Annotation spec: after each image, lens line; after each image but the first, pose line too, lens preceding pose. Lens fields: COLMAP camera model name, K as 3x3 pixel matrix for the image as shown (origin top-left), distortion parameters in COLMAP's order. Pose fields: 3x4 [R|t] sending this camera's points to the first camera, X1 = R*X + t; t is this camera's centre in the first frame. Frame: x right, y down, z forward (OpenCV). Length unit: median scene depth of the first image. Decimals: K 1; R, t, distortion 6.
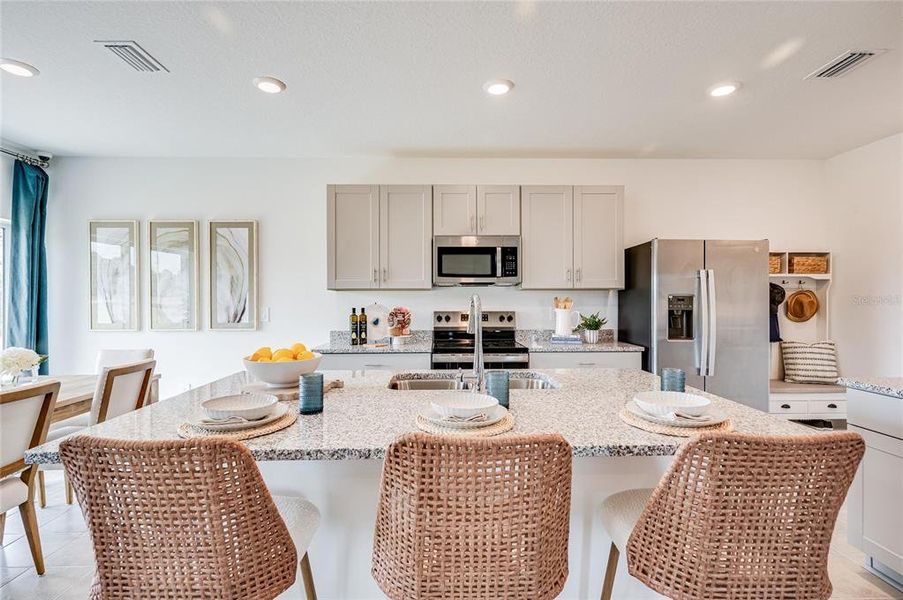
lens RADIAL K [[443.1, 0, 452.6], [0, 443.1, 296.6], [0, 0, 1]] dist [-0.001939, -0.000868]
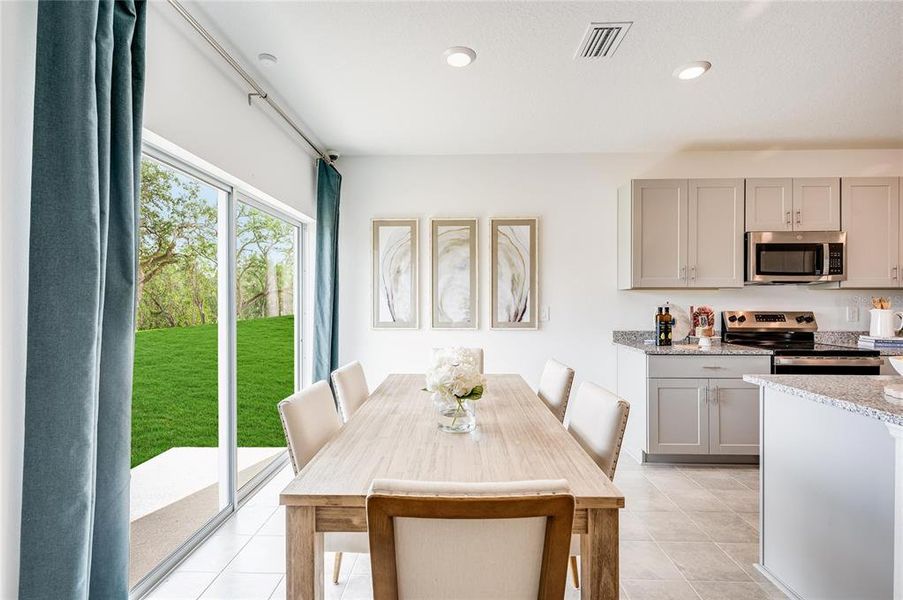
lens RADIAL K [[445.2, 0, 439.5], [0, 445.2, 299.0], [0, 0, 1]] dist [0.001981, -0.000173]
pose [[0.997902, 0.003185, -0.064670, -0.603955], [-0.002800, 0.999978, 0.006042, 0.002646], [0.064687, -0.005849, 0.997888, 0.000567]]
